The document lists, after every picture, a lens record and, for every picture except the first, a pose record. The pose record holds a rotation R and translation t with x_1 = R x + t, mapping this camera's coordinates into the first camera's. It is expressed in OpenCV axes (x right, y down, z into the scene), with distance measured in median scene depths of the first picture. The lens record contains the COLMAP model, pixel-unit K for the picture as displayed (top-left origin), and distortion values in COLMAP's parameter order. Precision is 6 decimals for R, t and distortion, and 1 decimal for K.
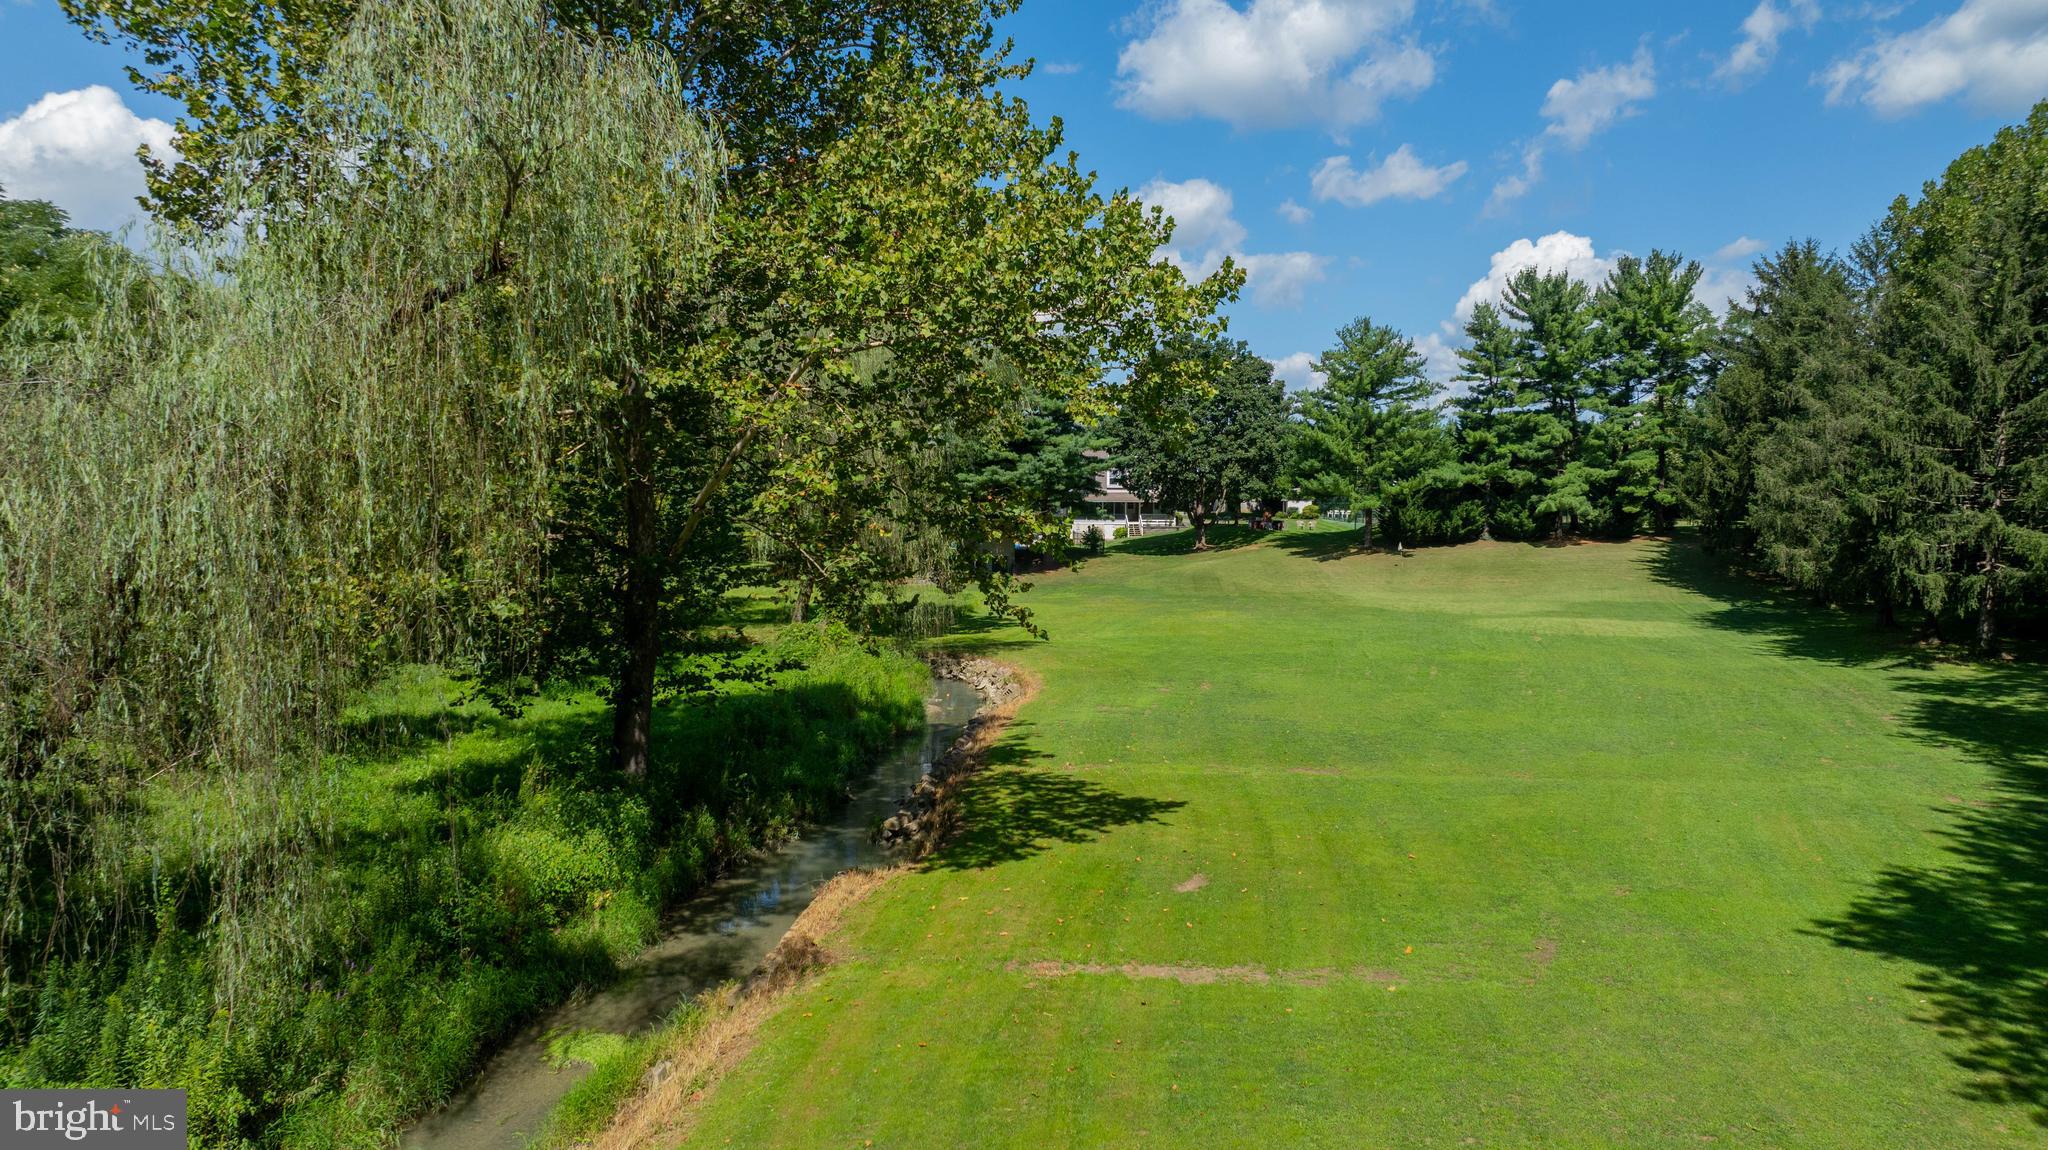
lens RADIAL K [[1499.6, 0, 1032.7], [0, 1499.6, 584.5], [0, 0, 1]] dist [-0.007670, 0.012823]
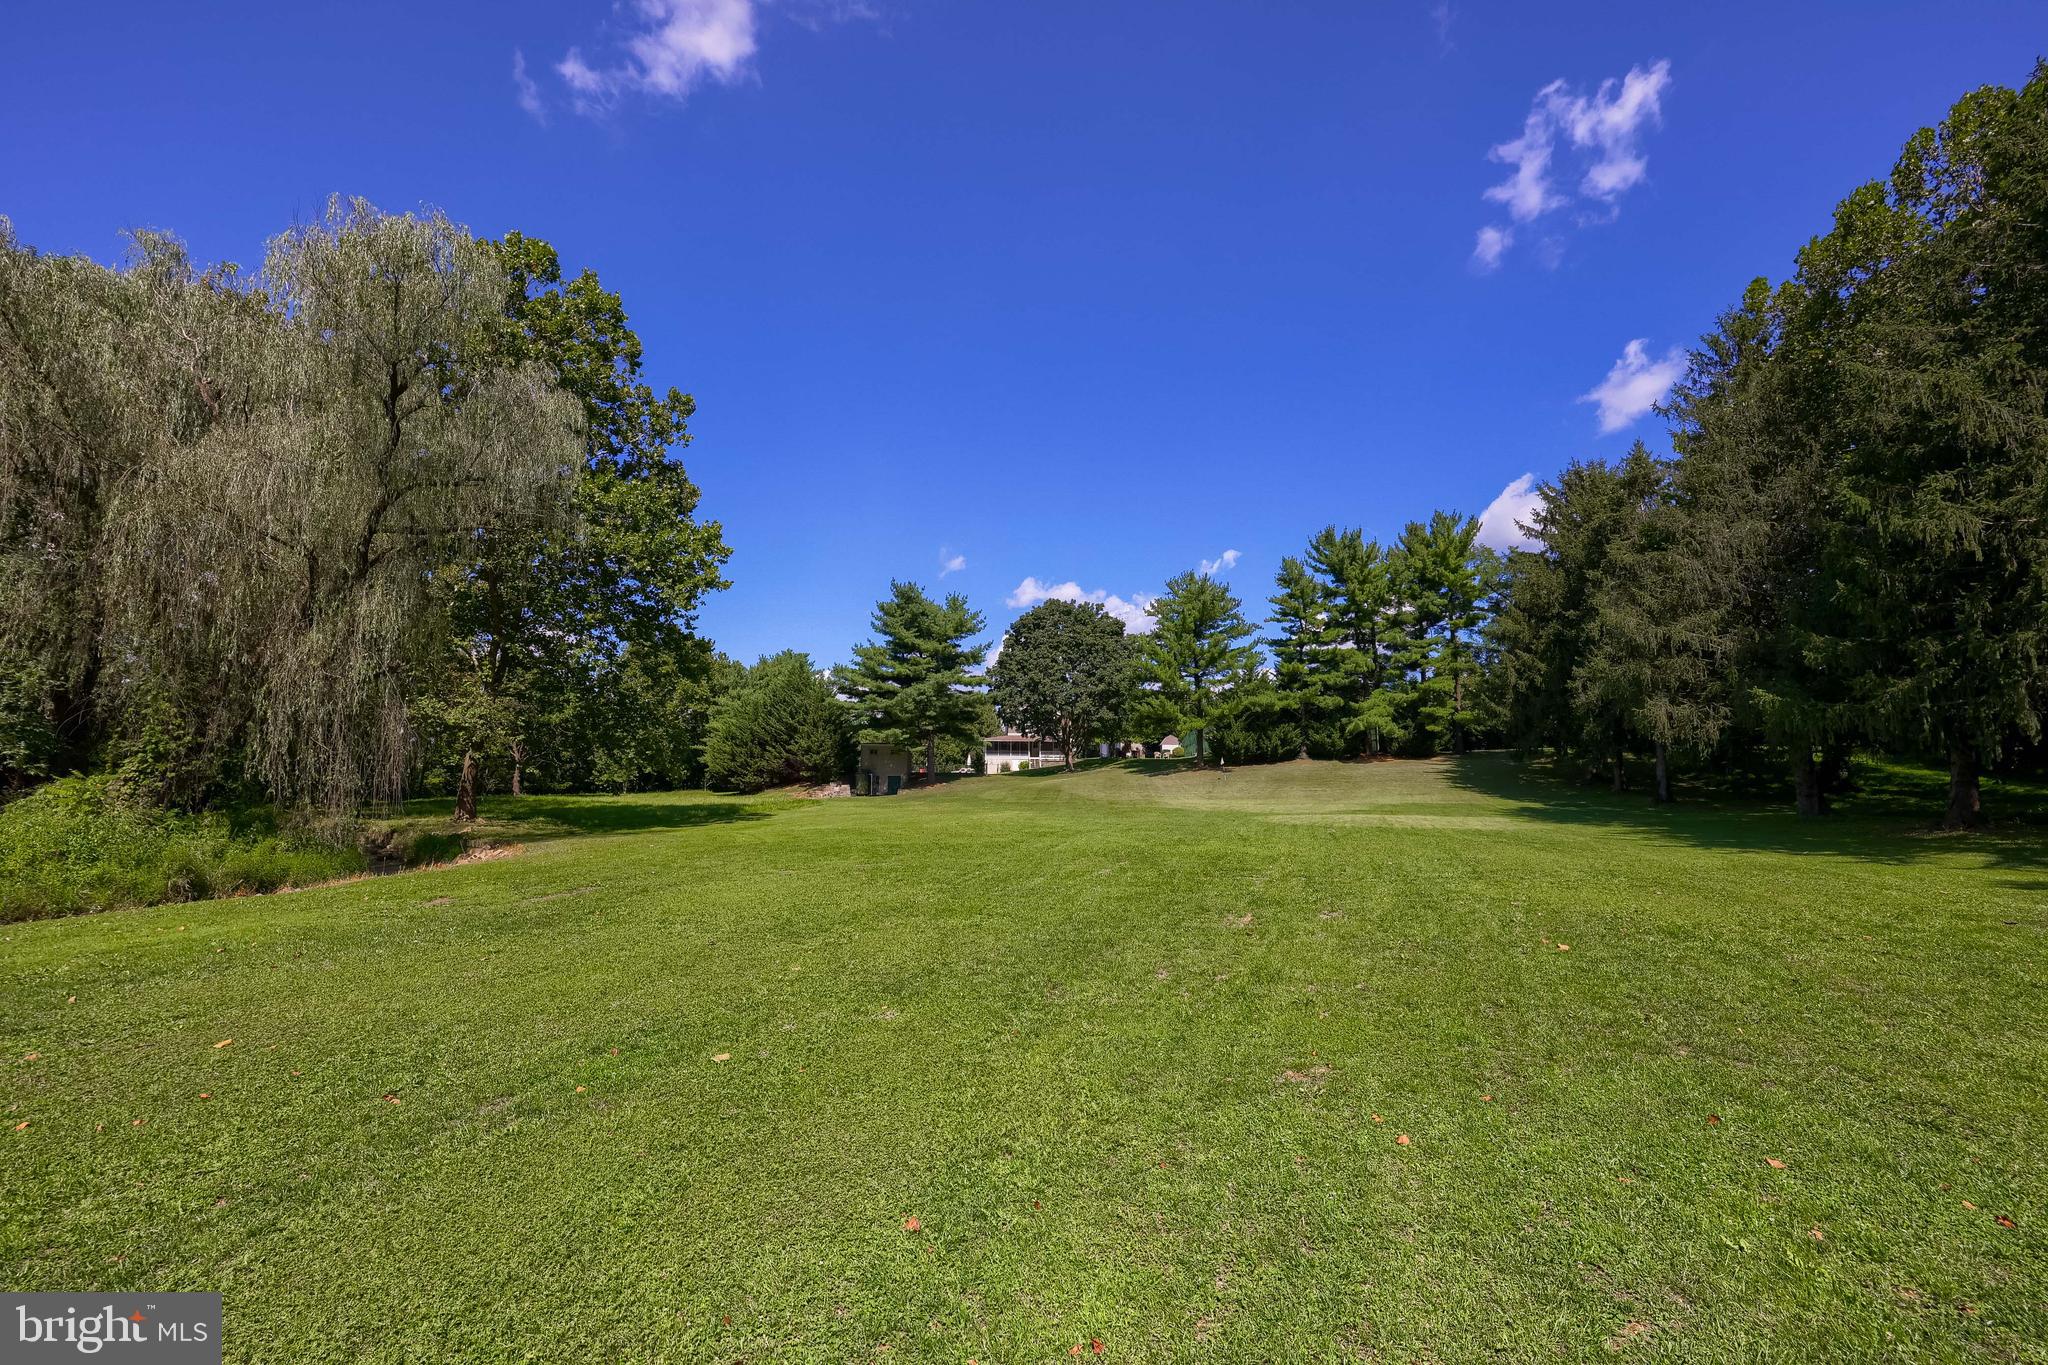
lens RADIAL K [[855.5, 0, 1018.9], [0, 855.5, 673.7], [0, 0, 1]] dist [0.019631, 0.000572]
pose [[0.998224, -0.006544, -0.059208, 0.127665], [-0.003901, 0.984633, -0.174596, 0.021717], [0.059440, 0.174516, 0.982859, 0.340842]]
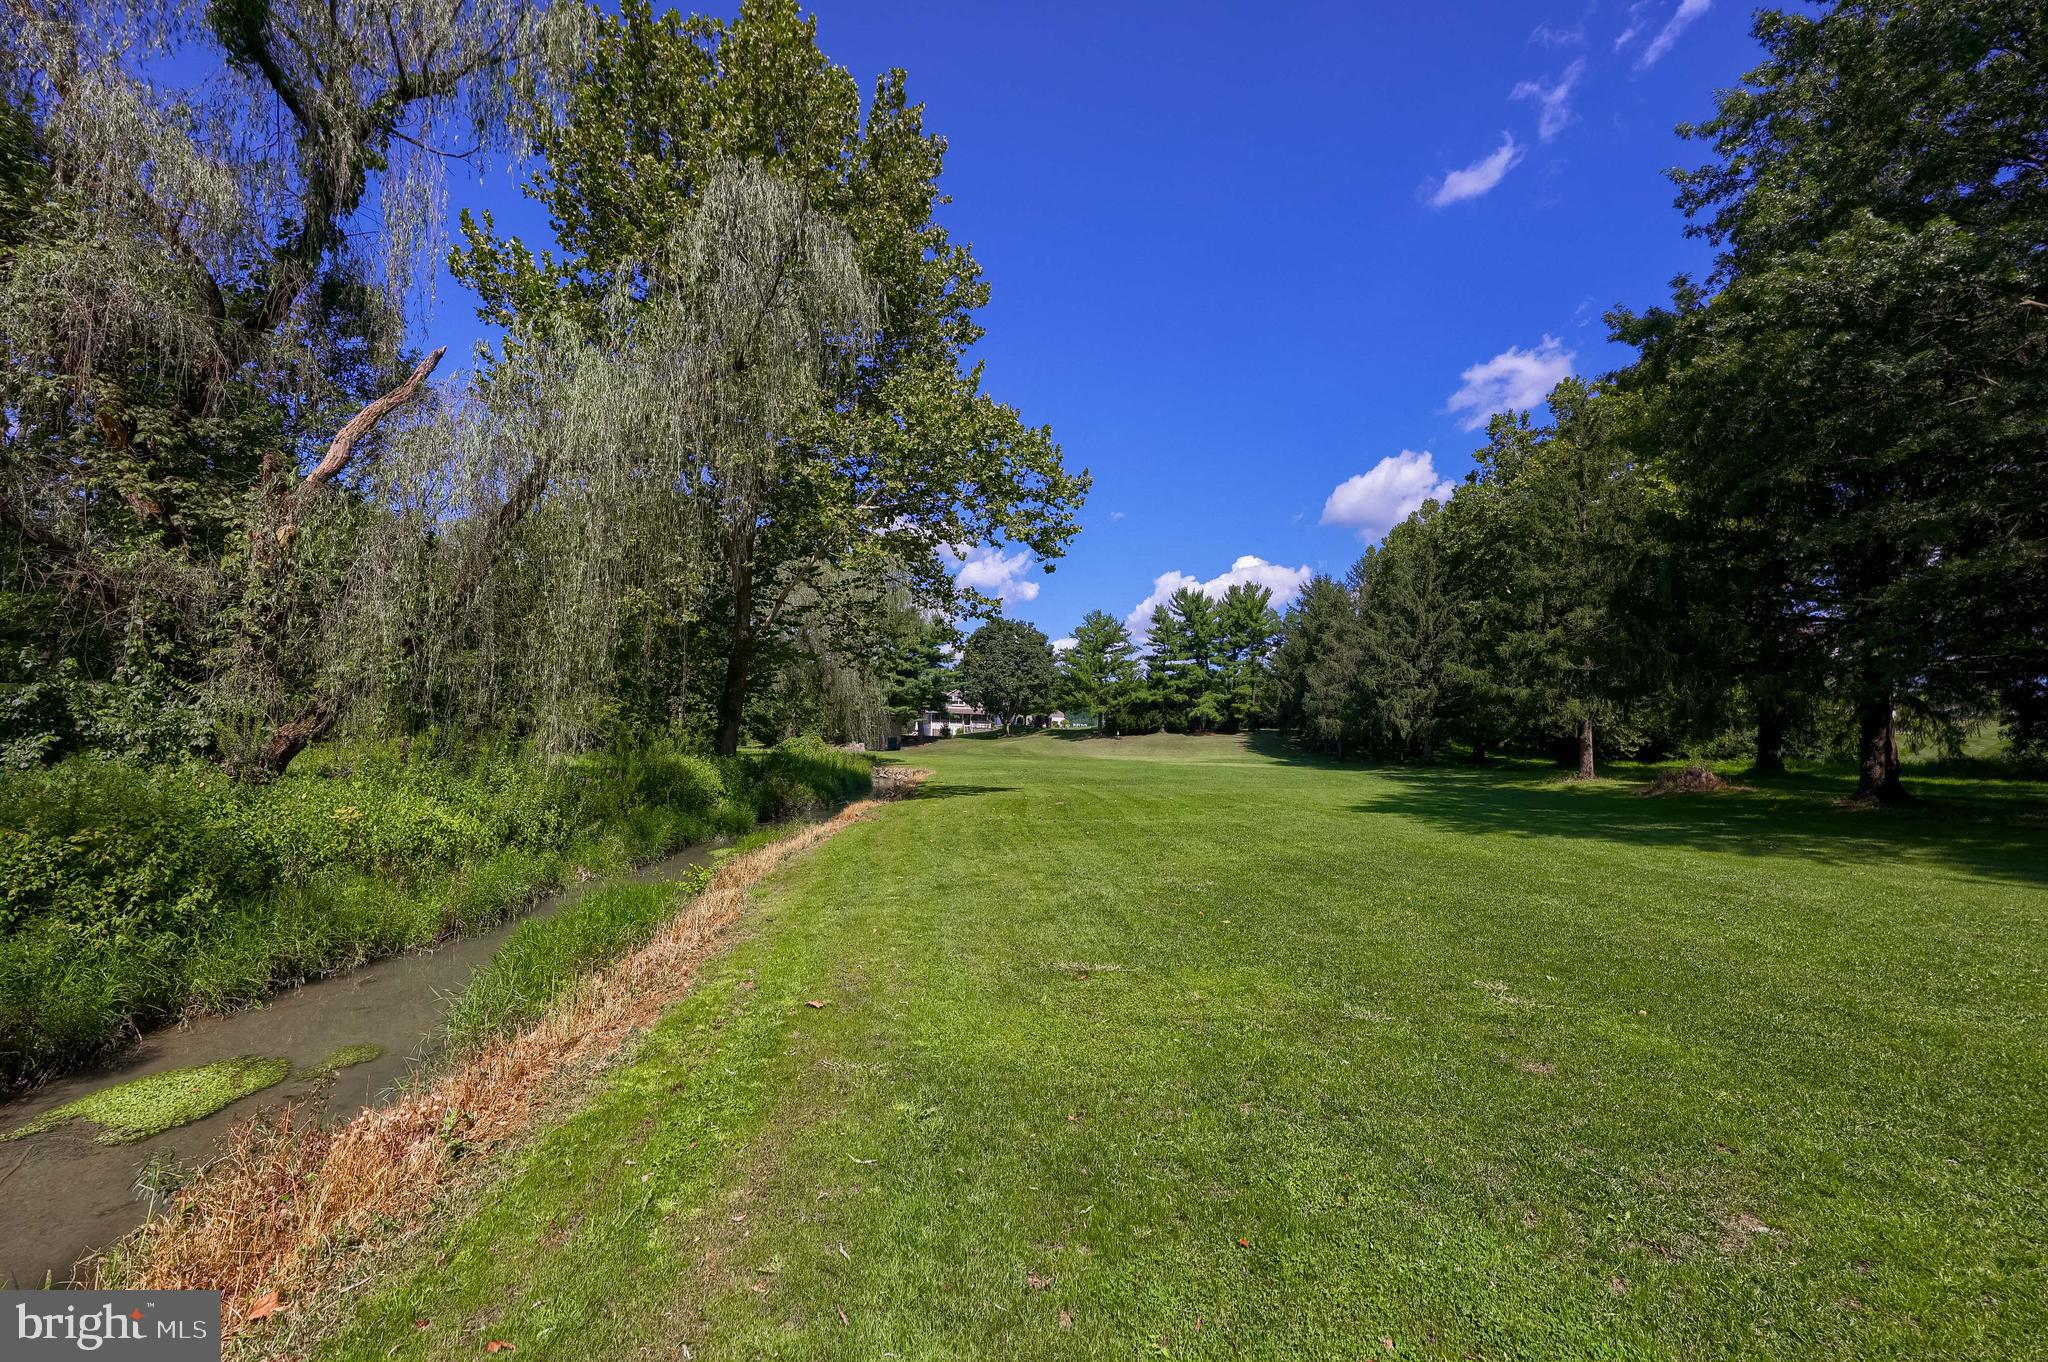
lens RADIAL K [[855.5, 0, 1022.7], [0, 855.5, 676.1], [0, 0, 1]] dist [0.019631, 0.000572]
pose [[0.988838, 0.031897, 0.145540, -0.020857], [-0.012810, 0.991399, -0.130246, 0.041289], [-0.148443, 0.126928, 0.980742, -0.008014]]
